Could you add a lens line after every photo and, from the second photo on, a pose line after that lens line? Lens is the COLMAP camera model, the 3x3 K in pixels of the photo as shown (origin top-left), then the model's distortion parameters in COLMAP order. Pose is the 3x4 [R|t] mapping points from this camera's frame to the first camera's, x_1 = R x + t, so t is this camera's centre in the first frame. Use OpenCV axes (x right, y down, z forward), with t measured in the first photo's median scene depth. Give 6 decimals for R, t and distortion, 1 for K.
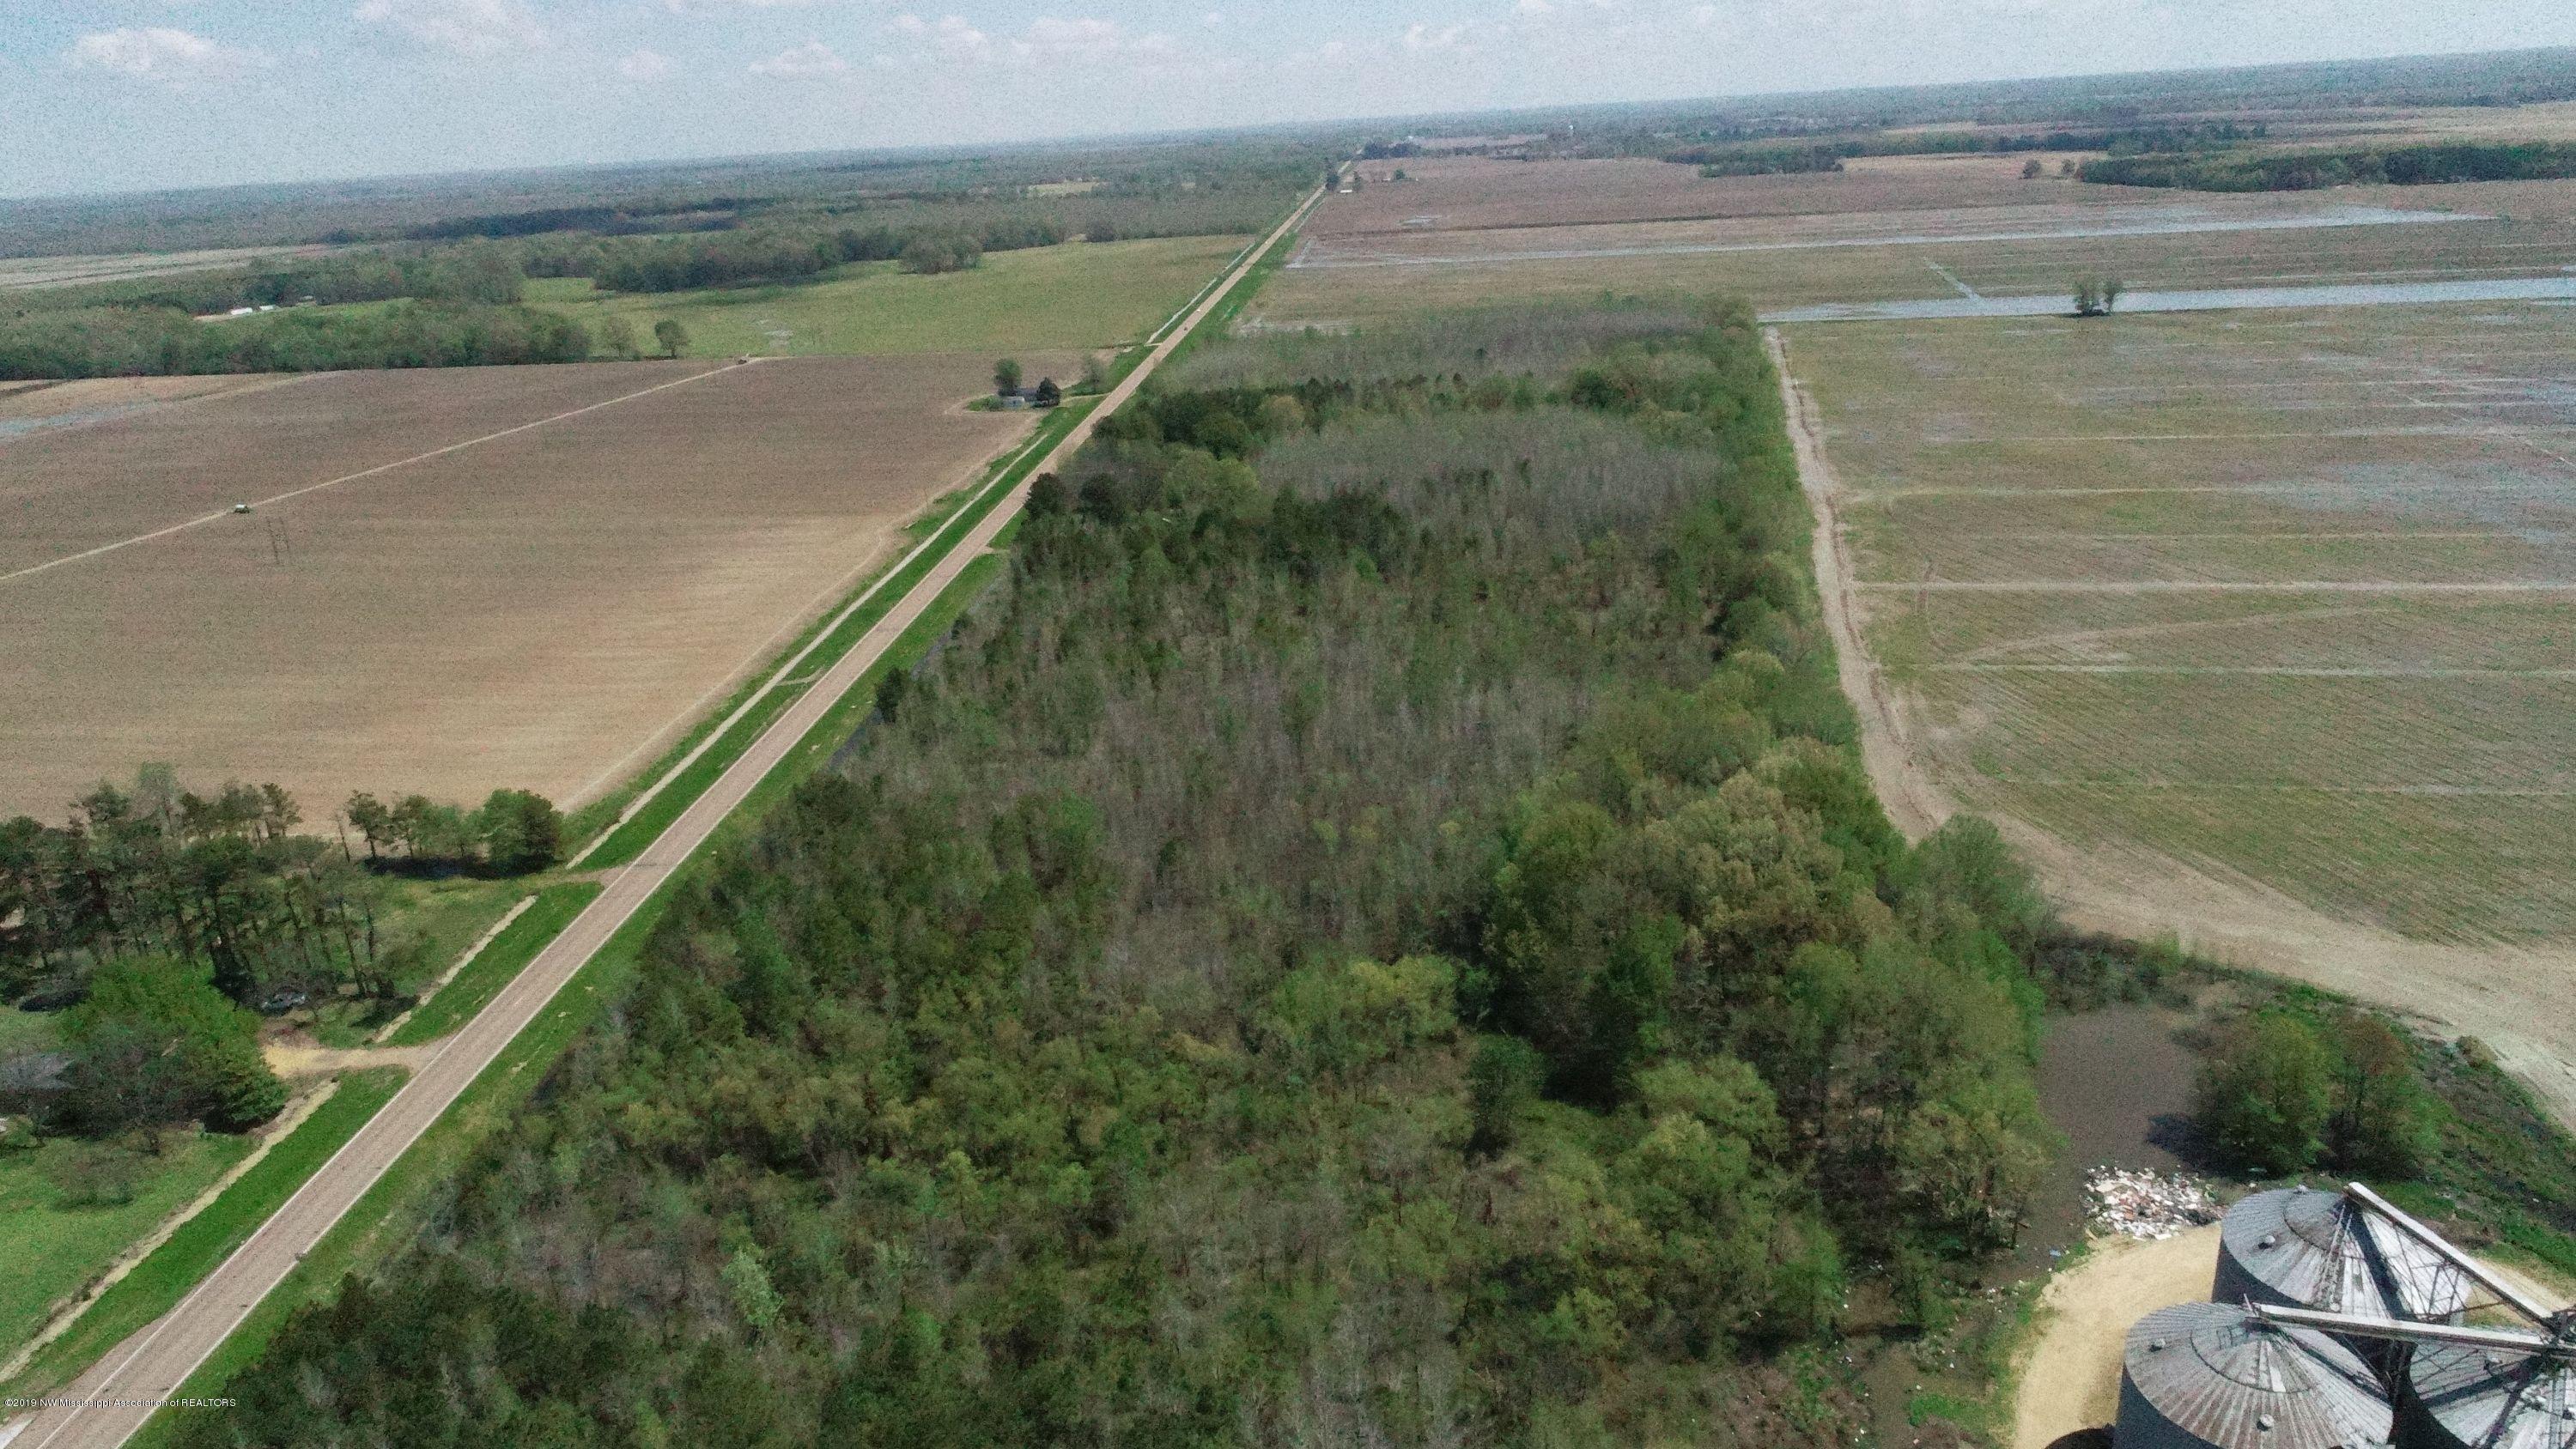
lens RADIAL K [[1716.2, 0, 1303.8], [0, 1716.2, 733.7], [0, 0, 1]] dist [-0.004715, -0.001026]
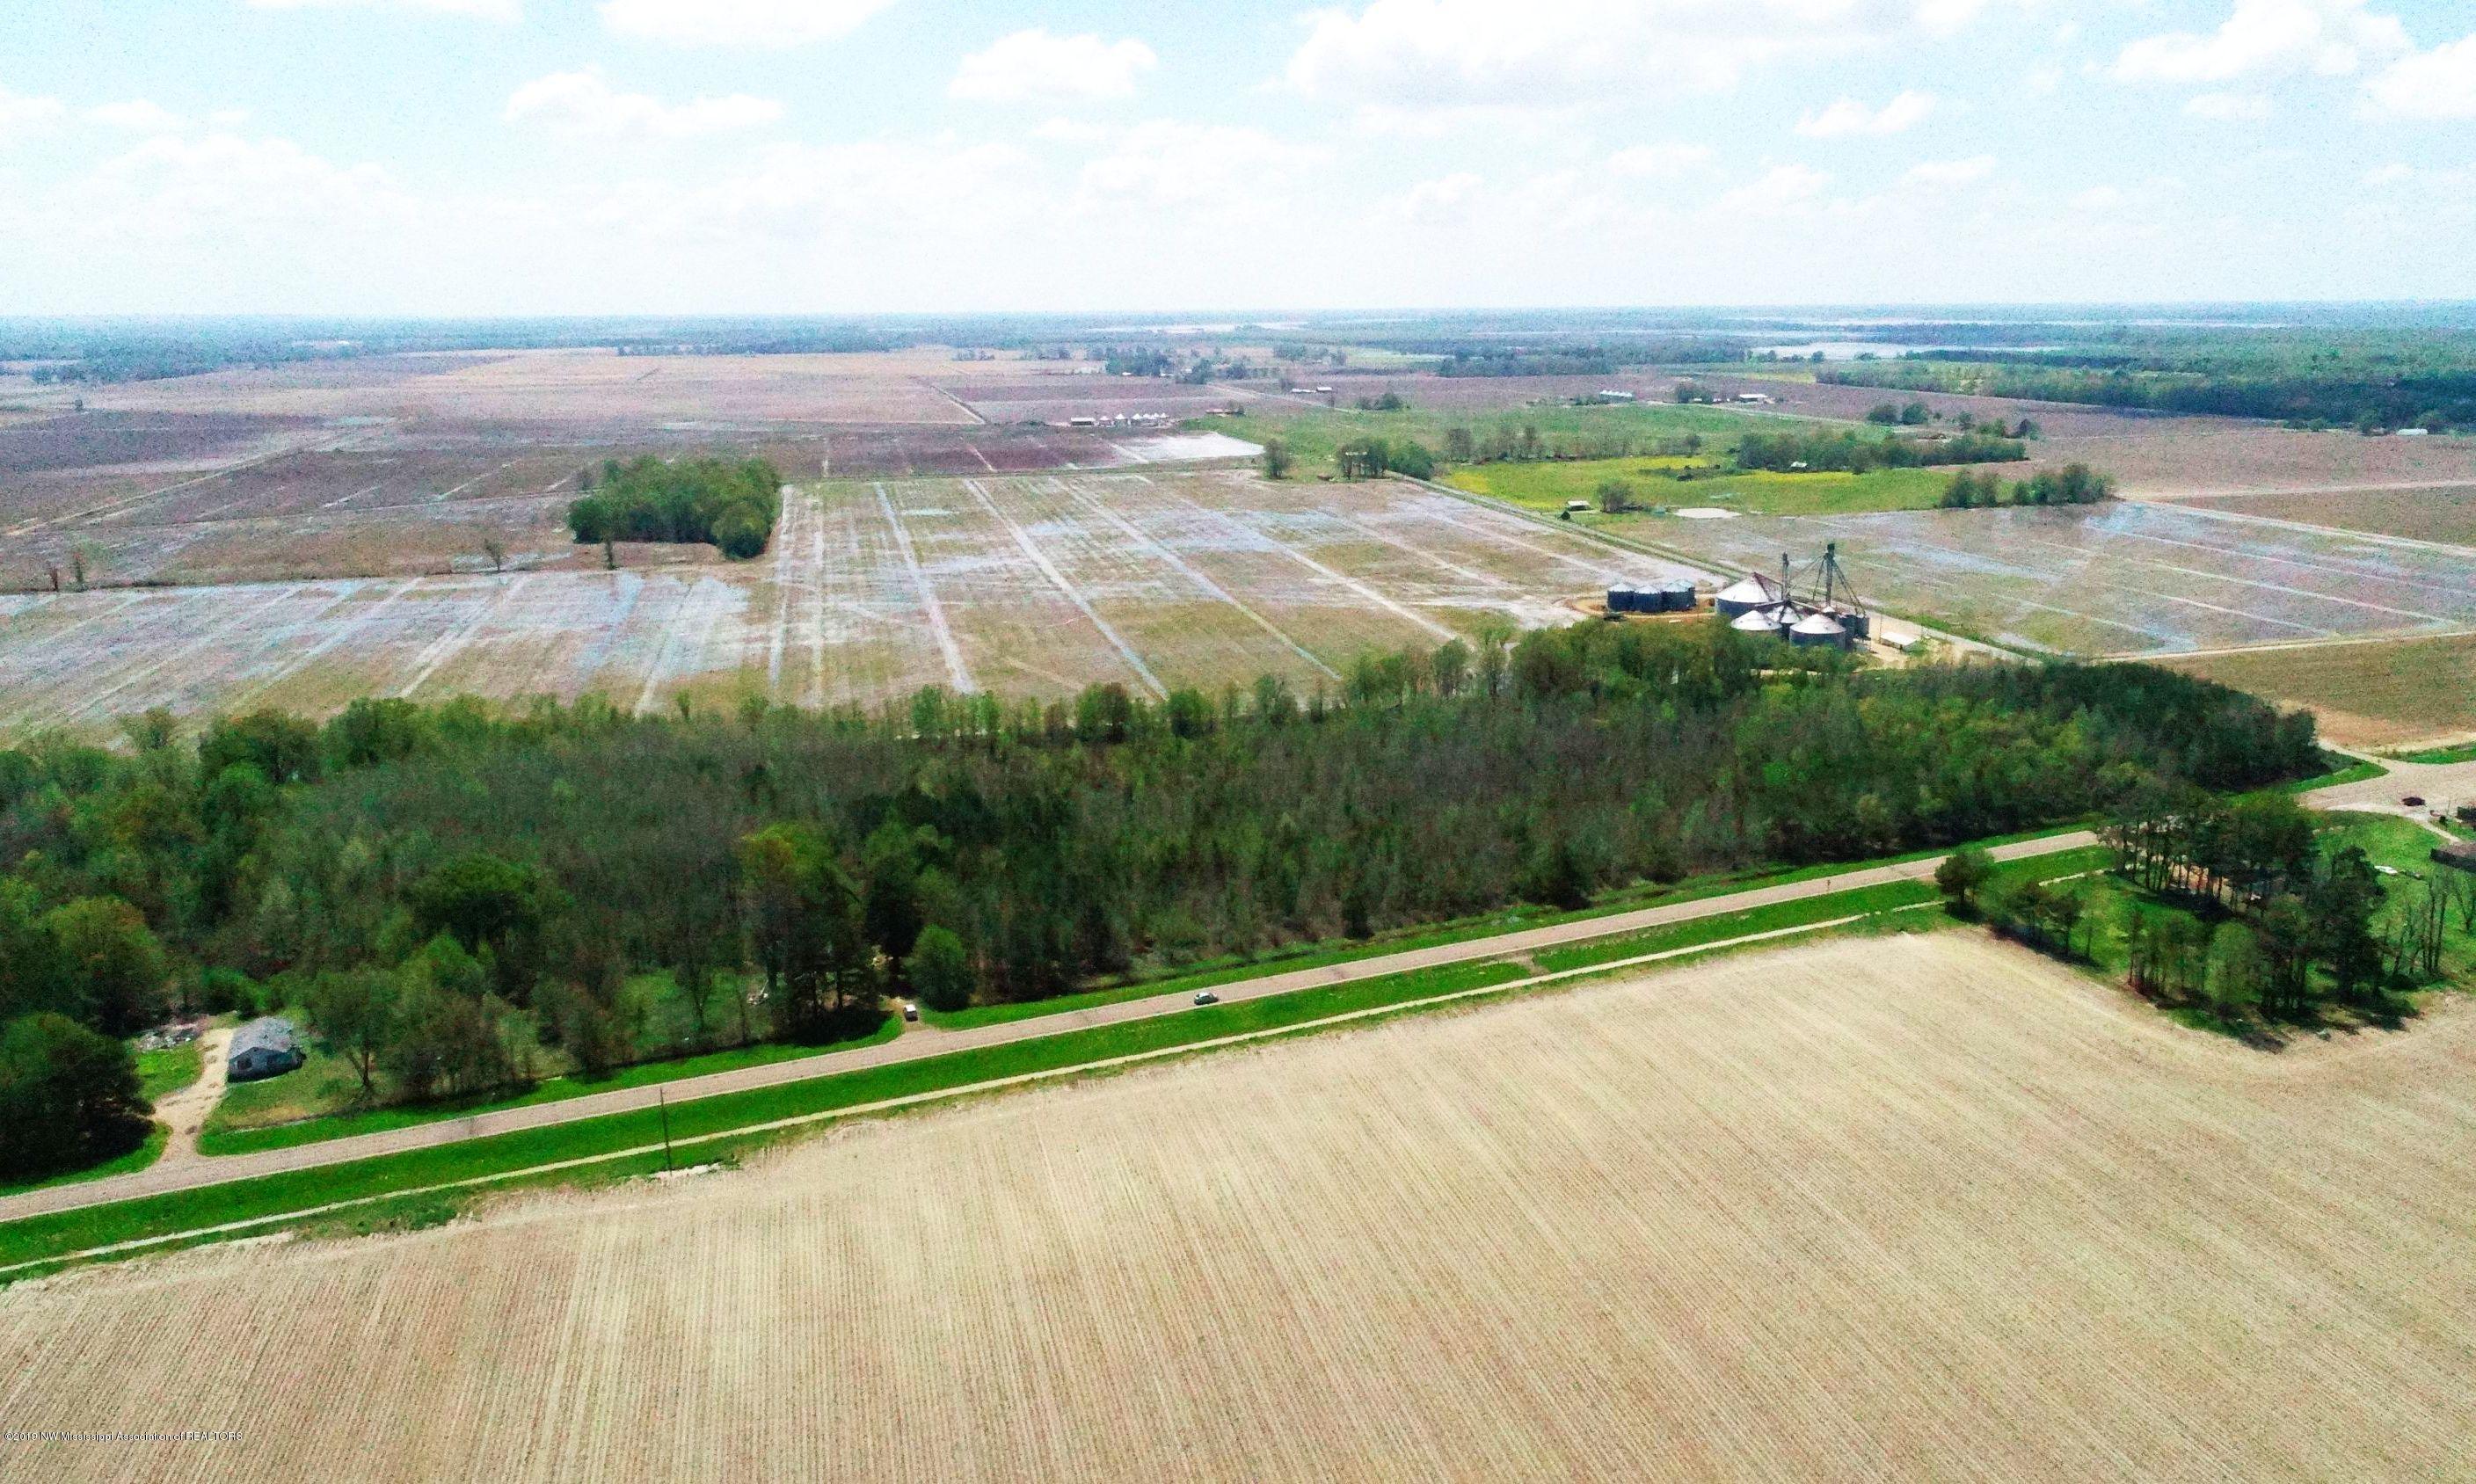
lens RADIAL K [[1684.2, 0, 1260.6], [0, 1684.2, 816.8], [0, 0, 1]] dist [0.006123, -0.001228]
pose [[-0.442026, -0.200758, 0.874248, -0.949558], [0.334024, 0.867699, 0.368139, -0.449276], [-0.832491, 0.454747, -0.316487, 1.321401]]
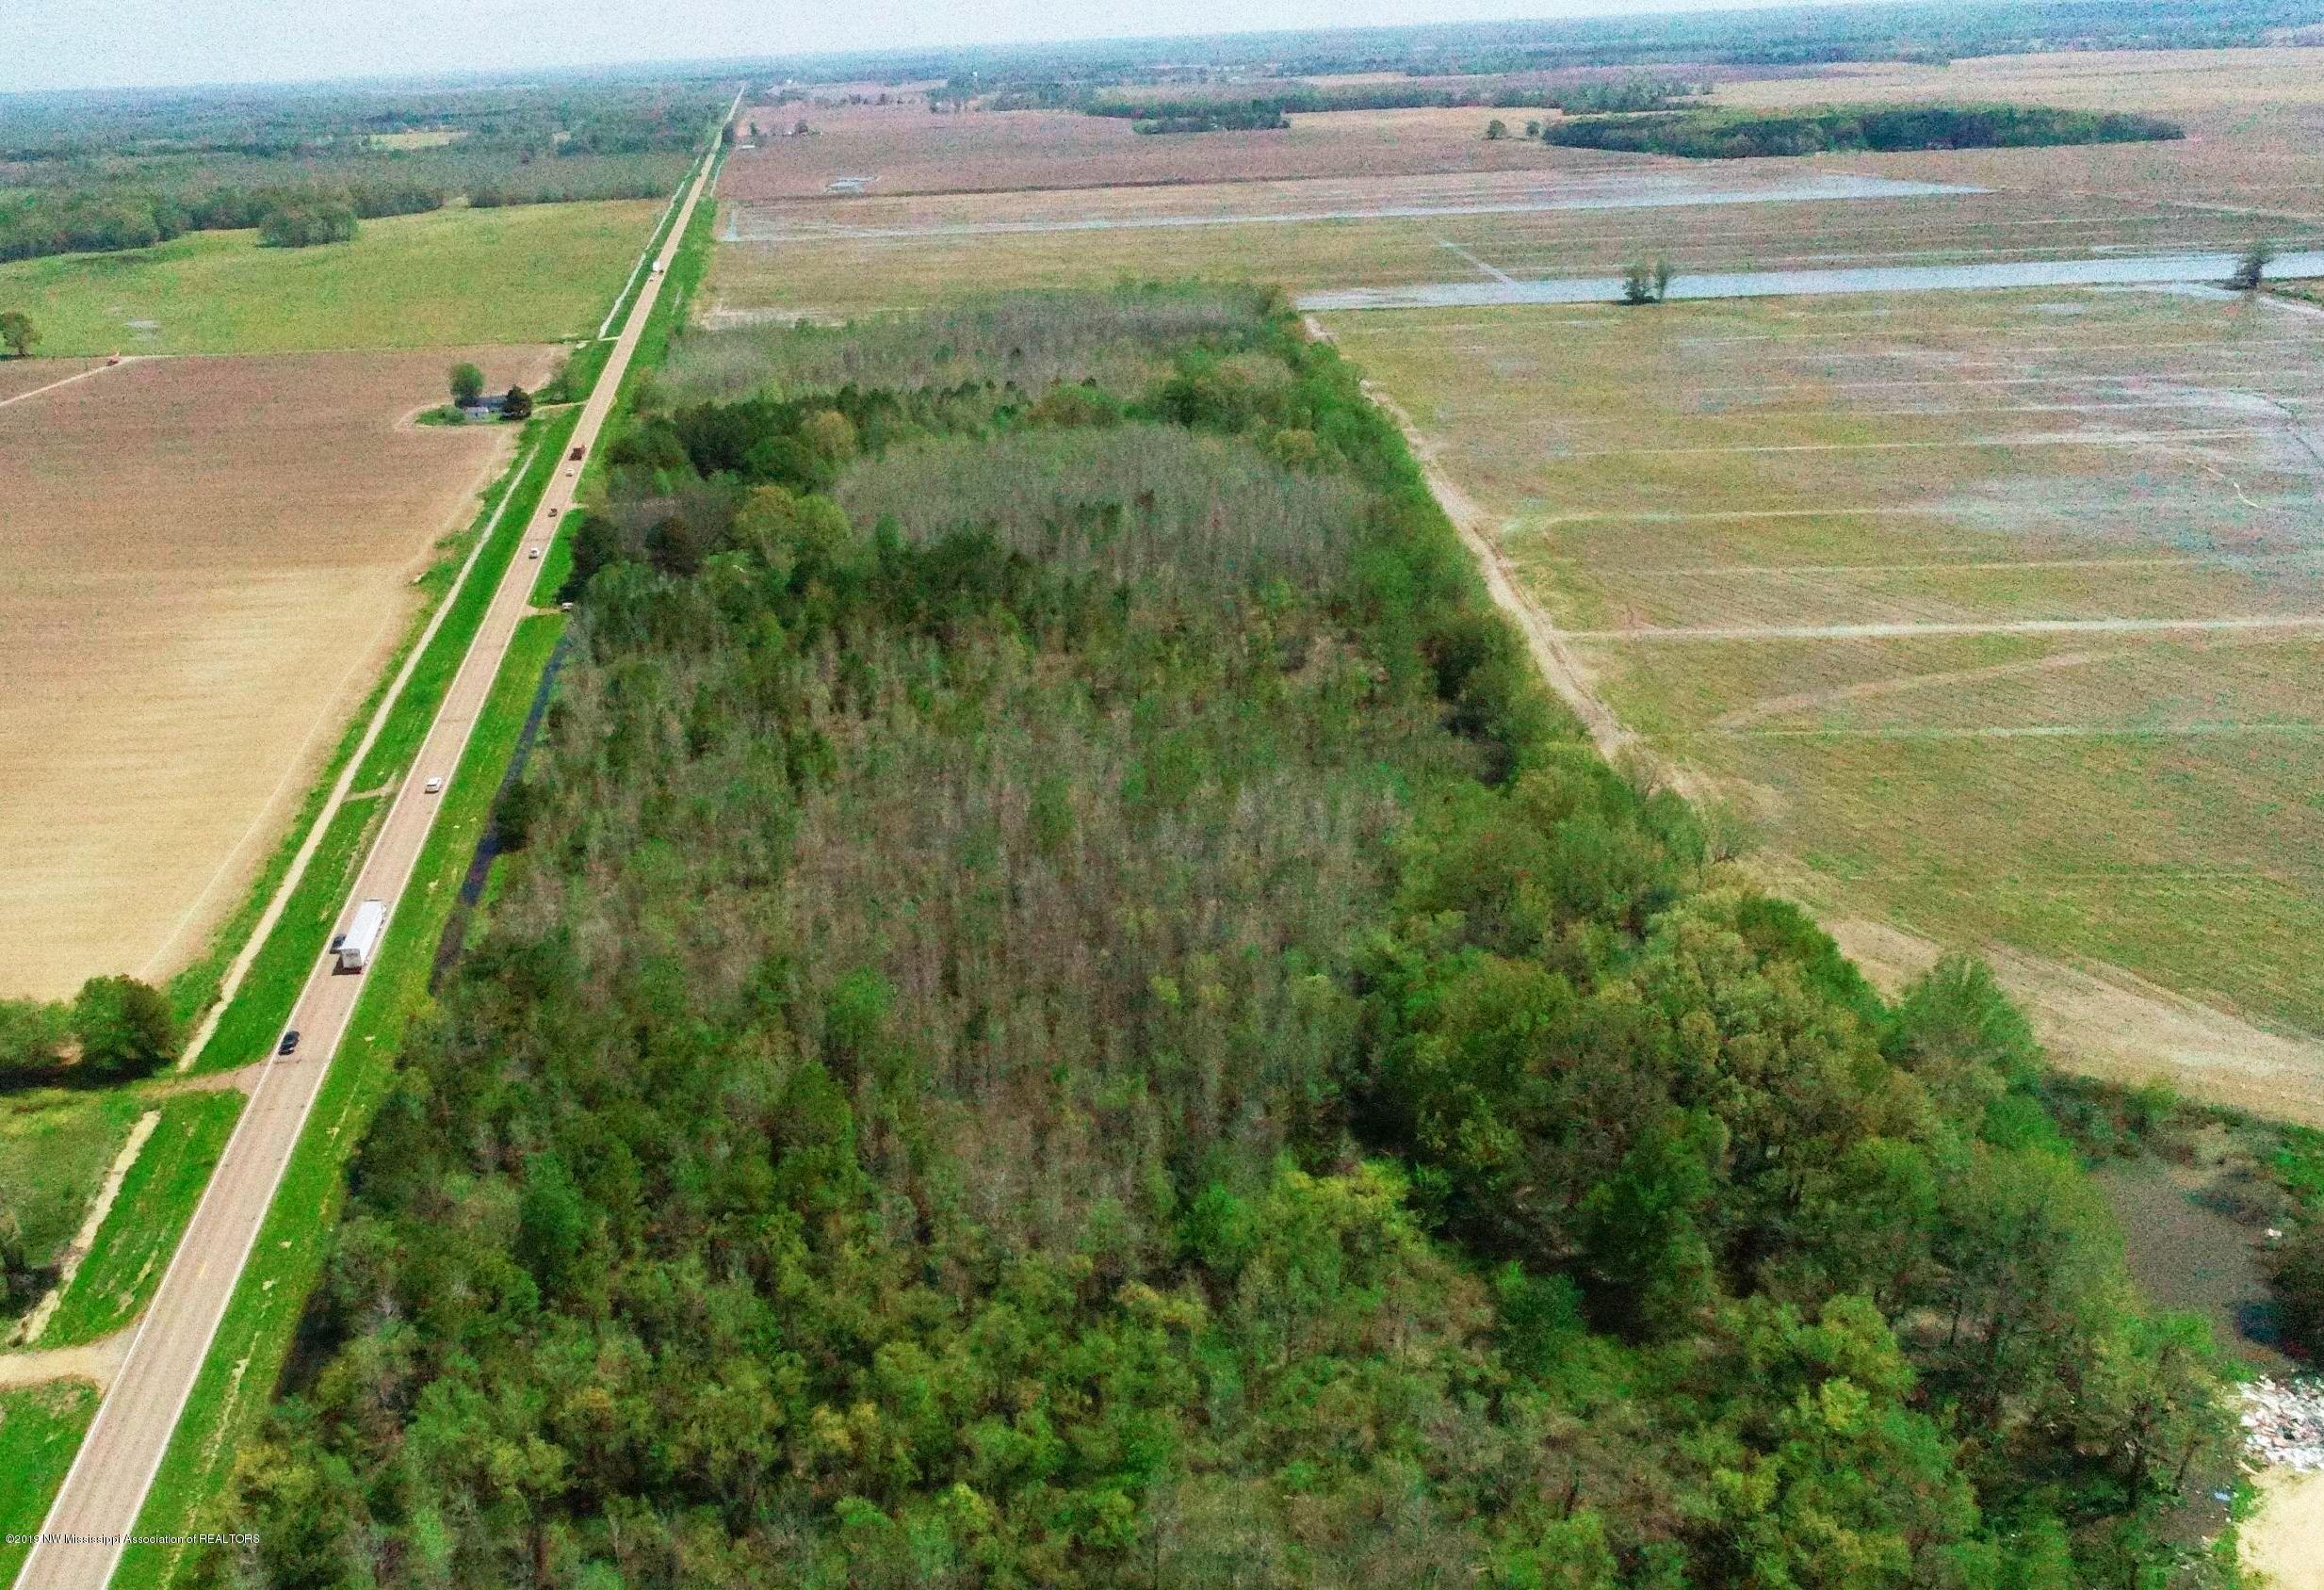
lens RADIAL K [[1887.5, 0, 935.1], [0, 1887.5, 795.6], [0, 0, 1]] dist [-0.006473, 0.002216]
pose [[0.990597, -0.038990, 0.131136, -0.141687], [0.035288, 0.998914, 0.030434, -0.046431], [-0.132180, -0.025520, 0.990897, 0.065197]]
